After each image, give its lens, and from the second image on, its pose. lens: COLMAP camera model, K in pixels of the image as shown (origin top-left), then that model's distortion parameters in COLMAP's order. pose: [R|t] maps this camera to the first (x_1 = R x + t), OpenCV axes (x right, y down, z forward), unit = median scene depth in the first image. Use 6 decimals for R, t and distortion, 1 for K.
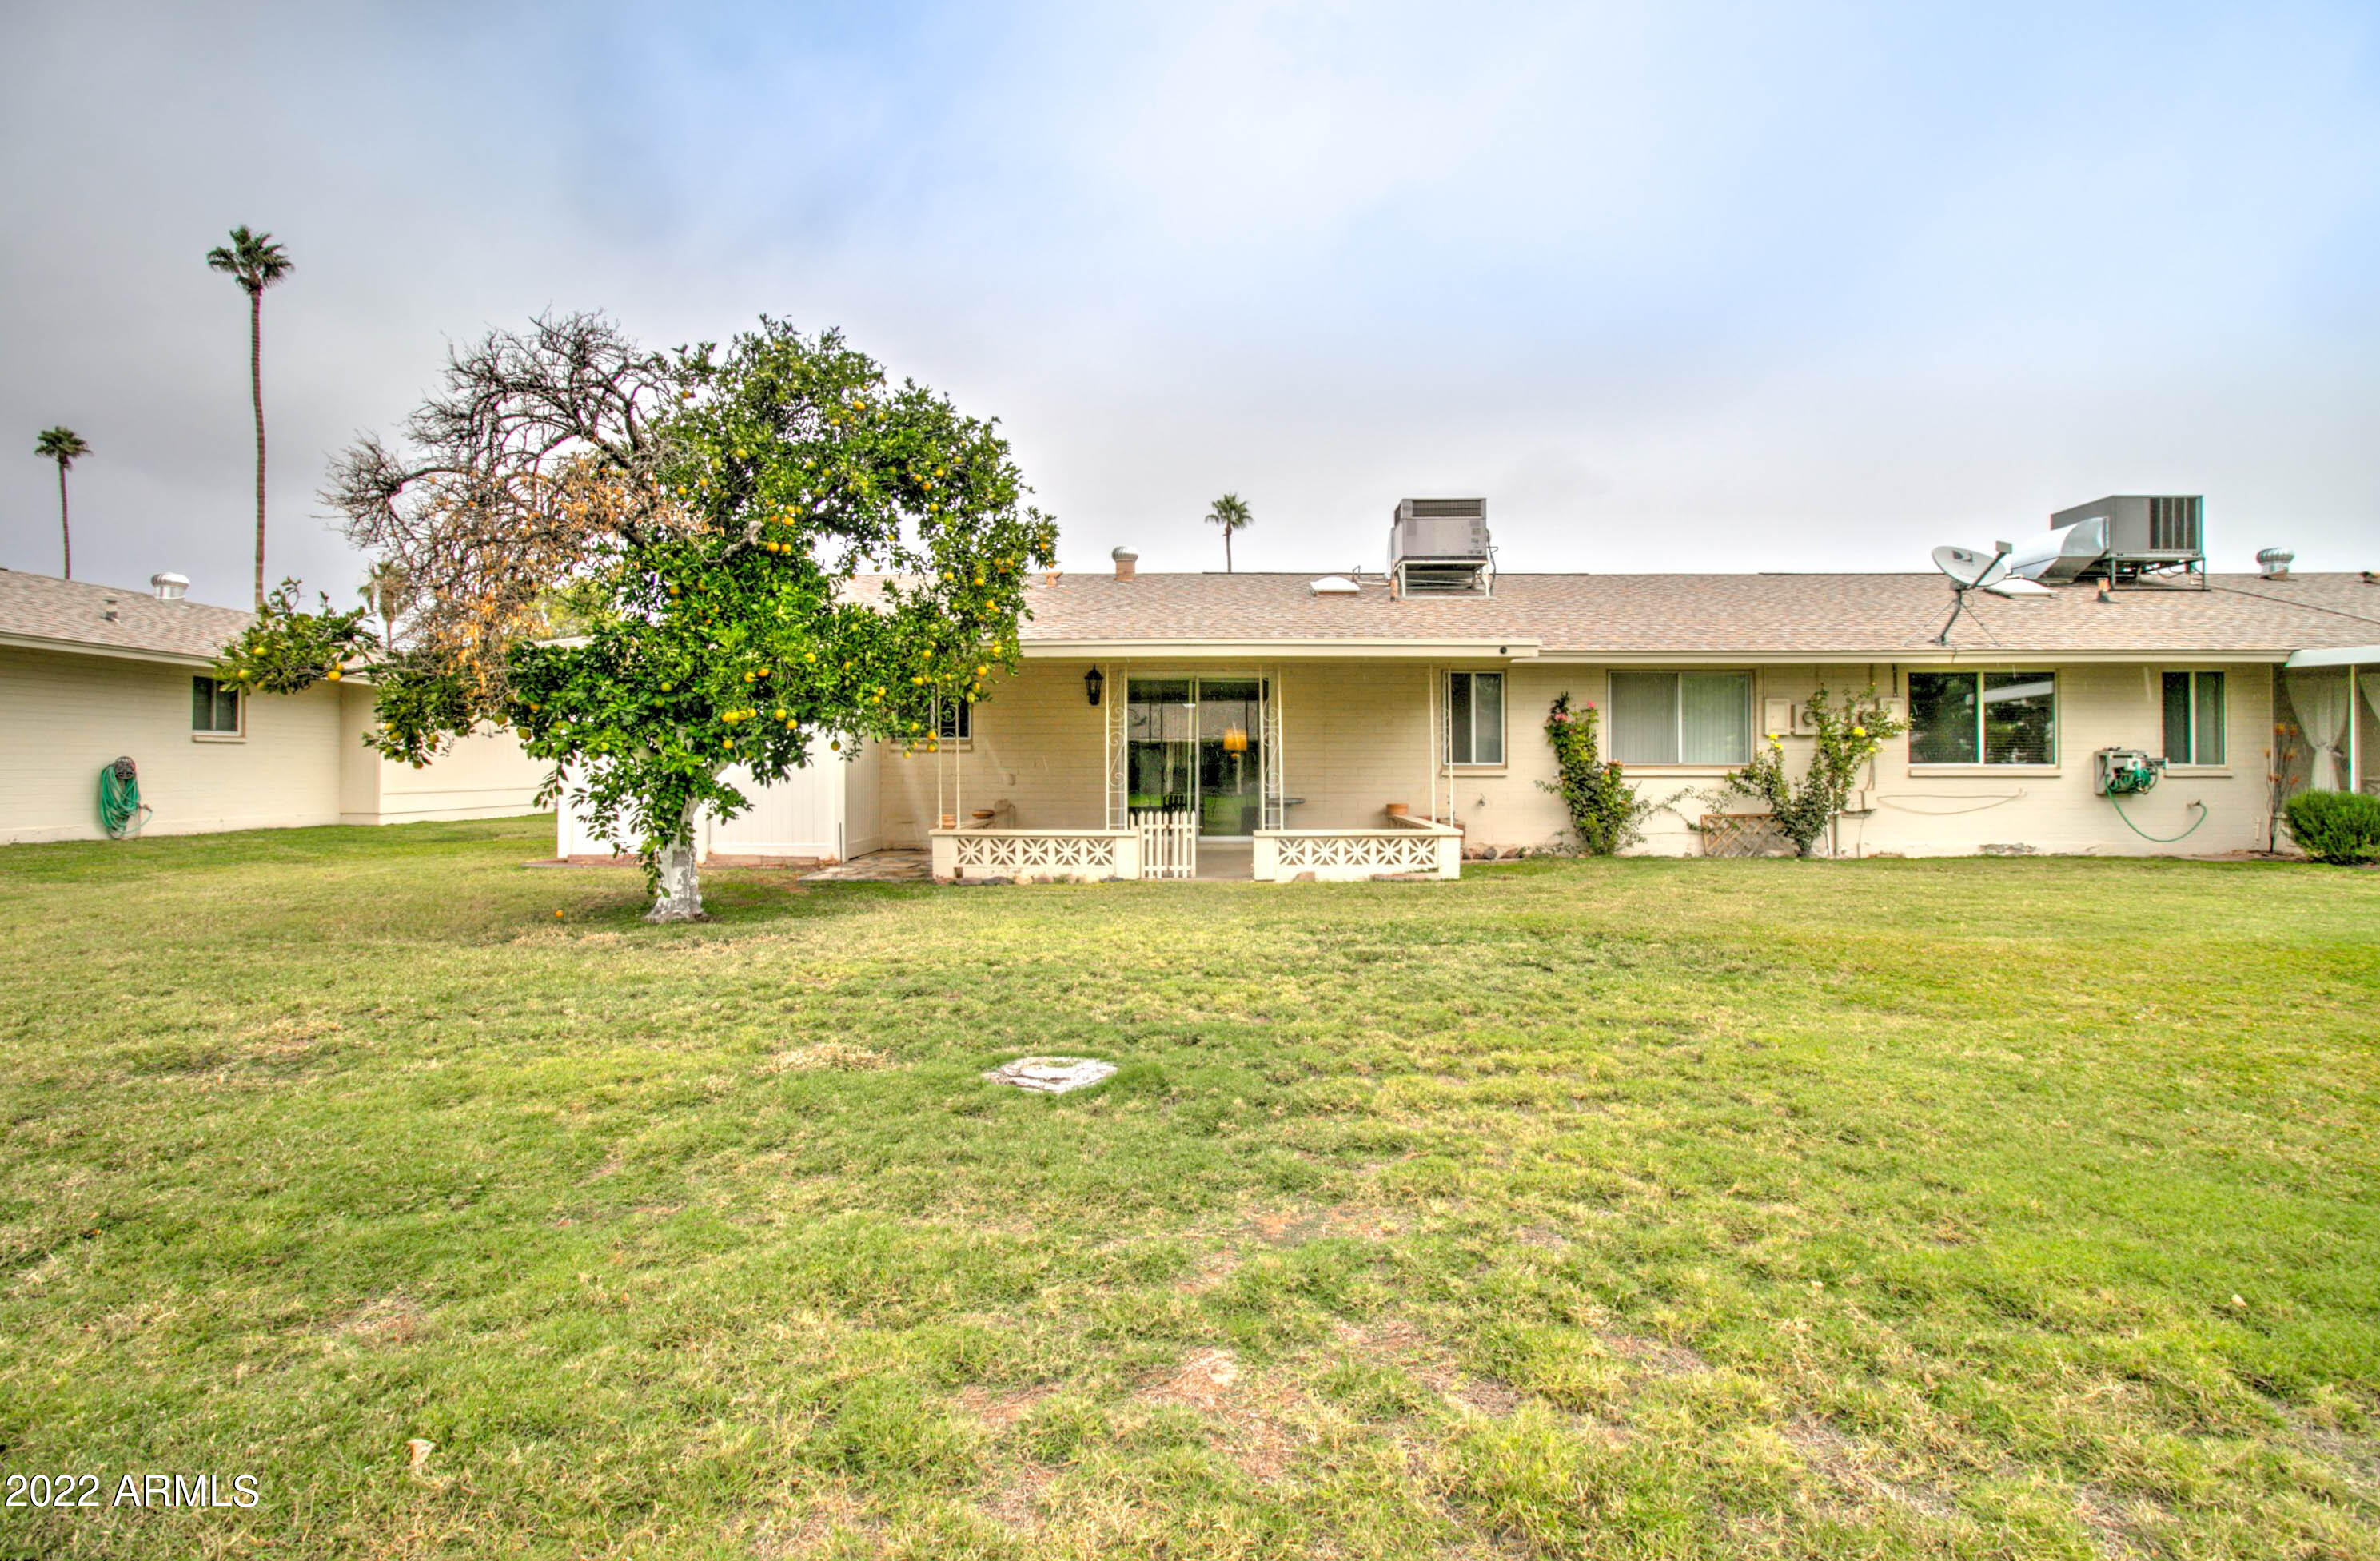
lens RADIAL K [[1090.9, 0, 1180.4], [0, 1090.9, 778.6], [0, 0, 1]] dist [-0.003613, -0.001037]
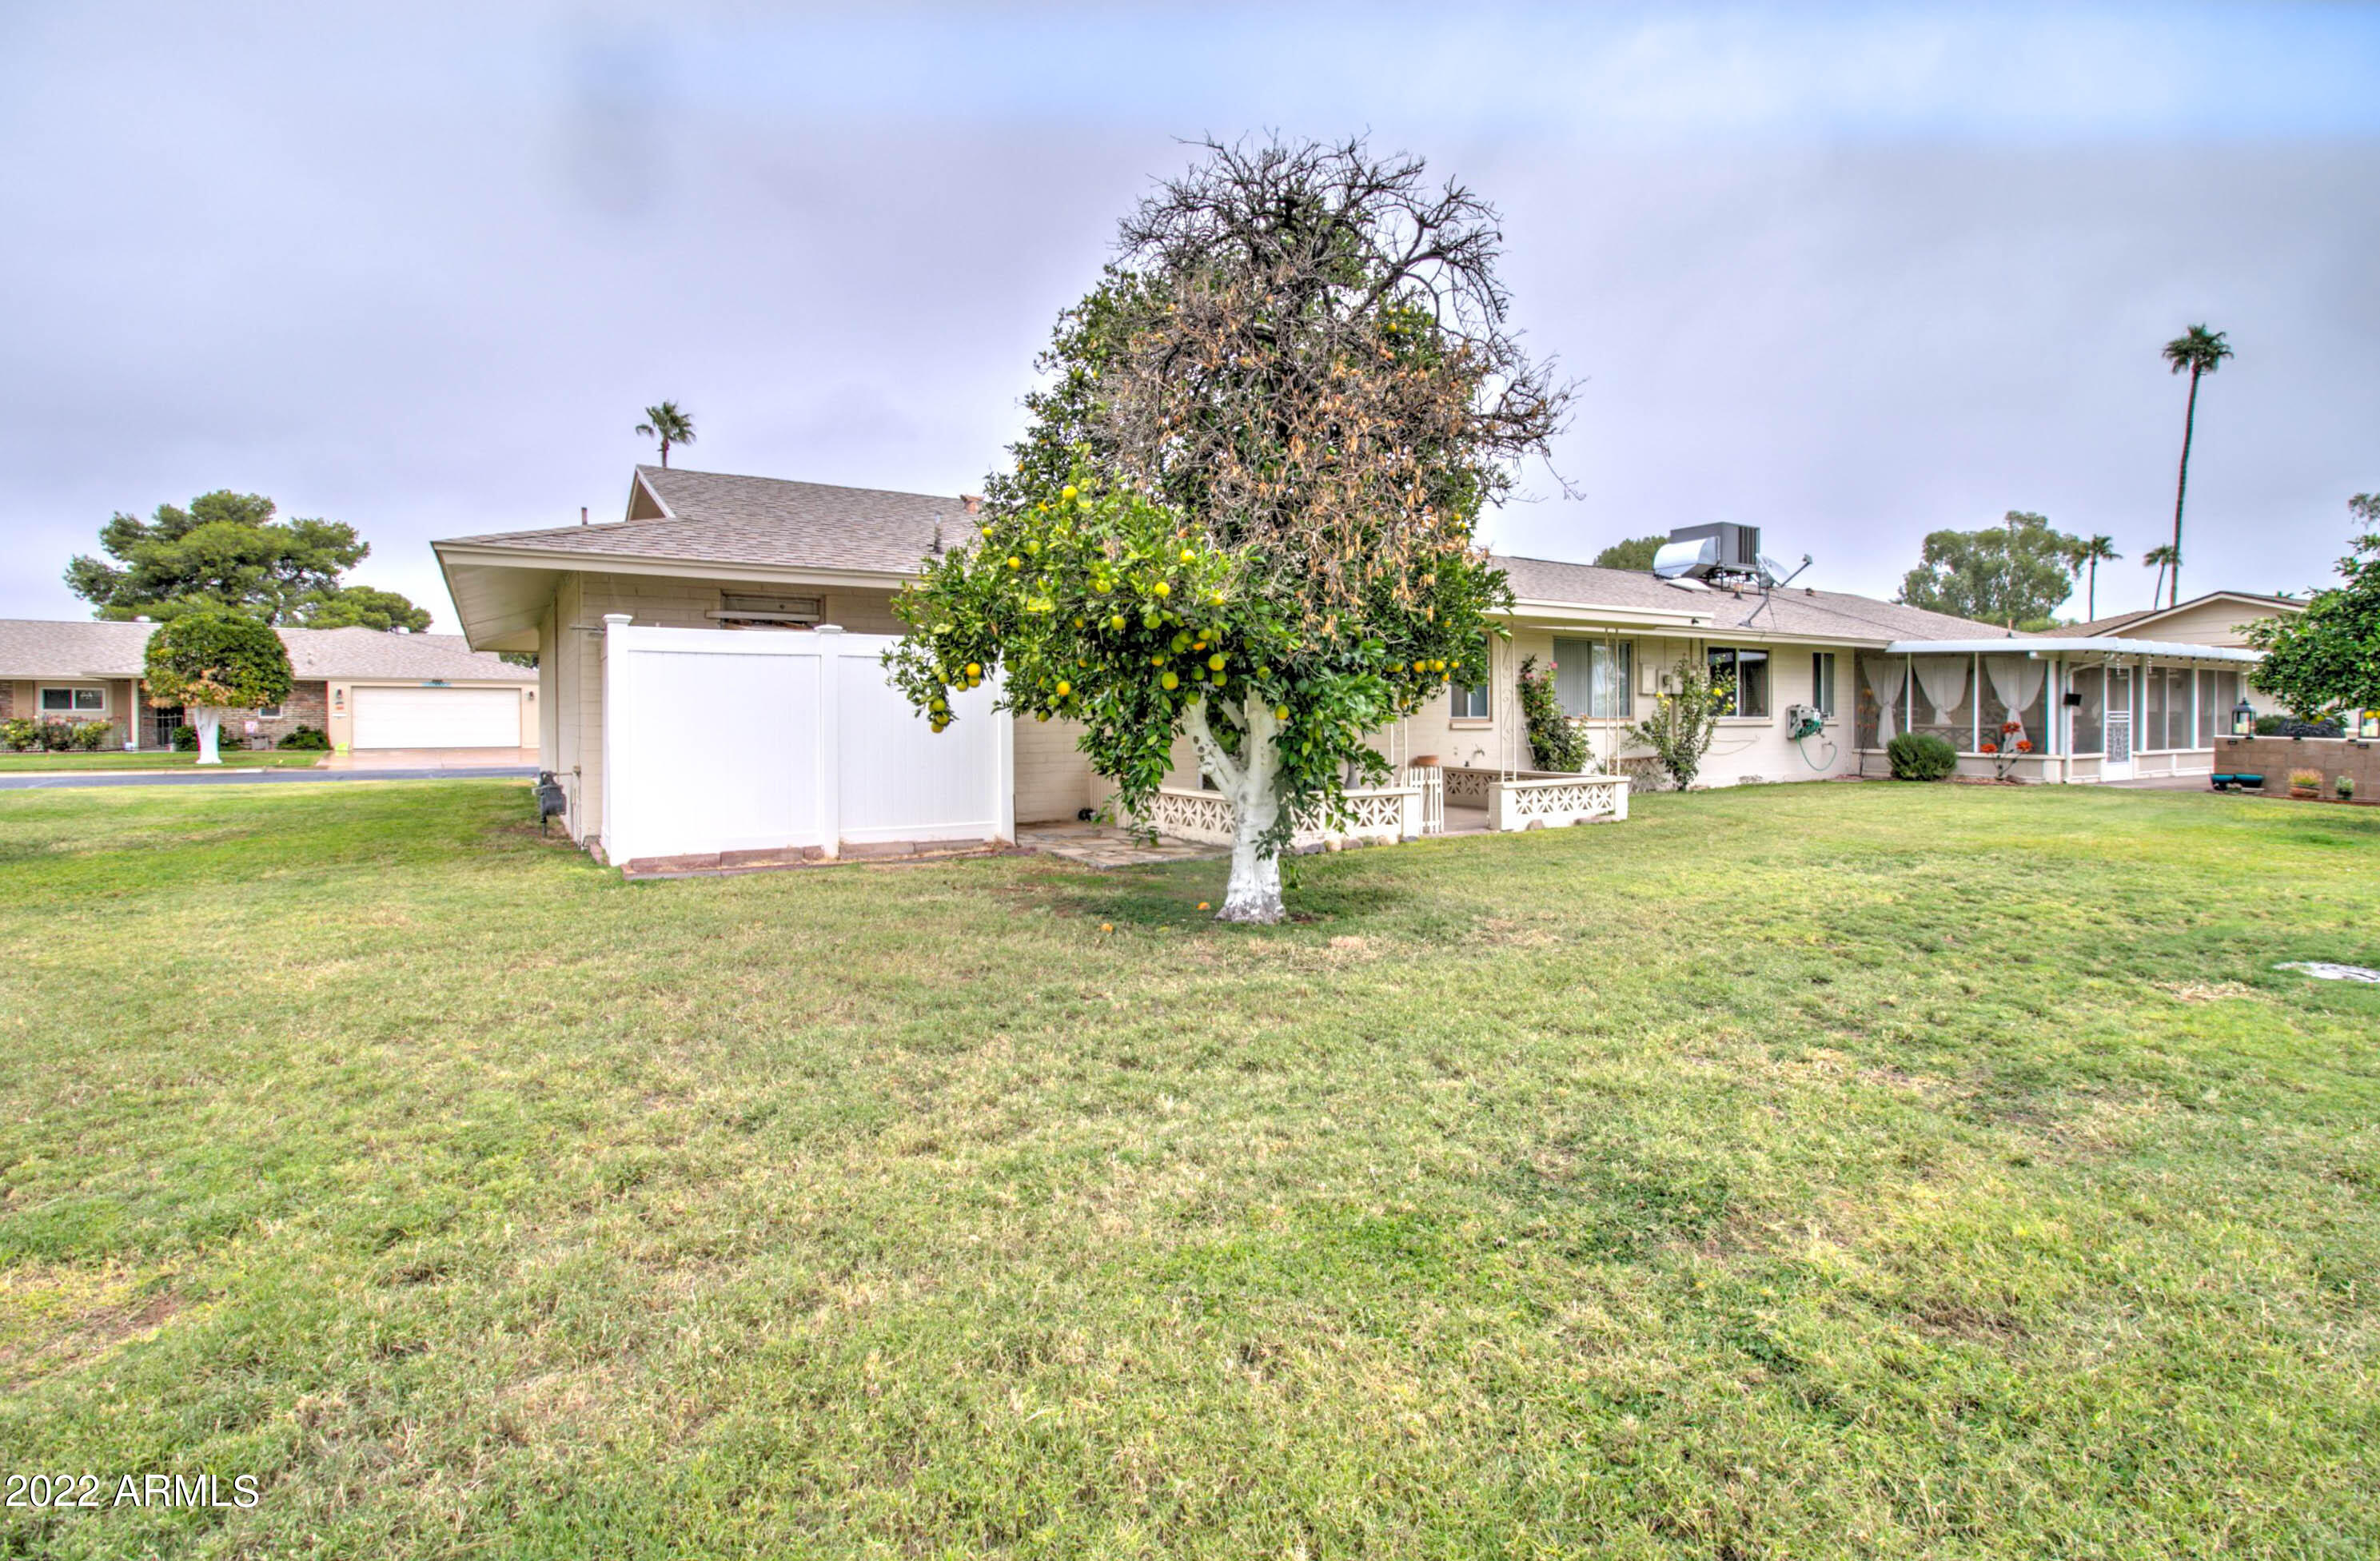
lens RADIAL K [[1141.5, 0, 1194.3], [0, 1141.5, 760.7], [0, 0, 1]] dist [0.001501, -0.000246]
pose [[0.831307, -0.025424, 0.555231, -0.608043], [0.013748, 0.999588, 0.025188, -0.004021], [-0.555643, -0.013306, 0.831315, 0.200391]]
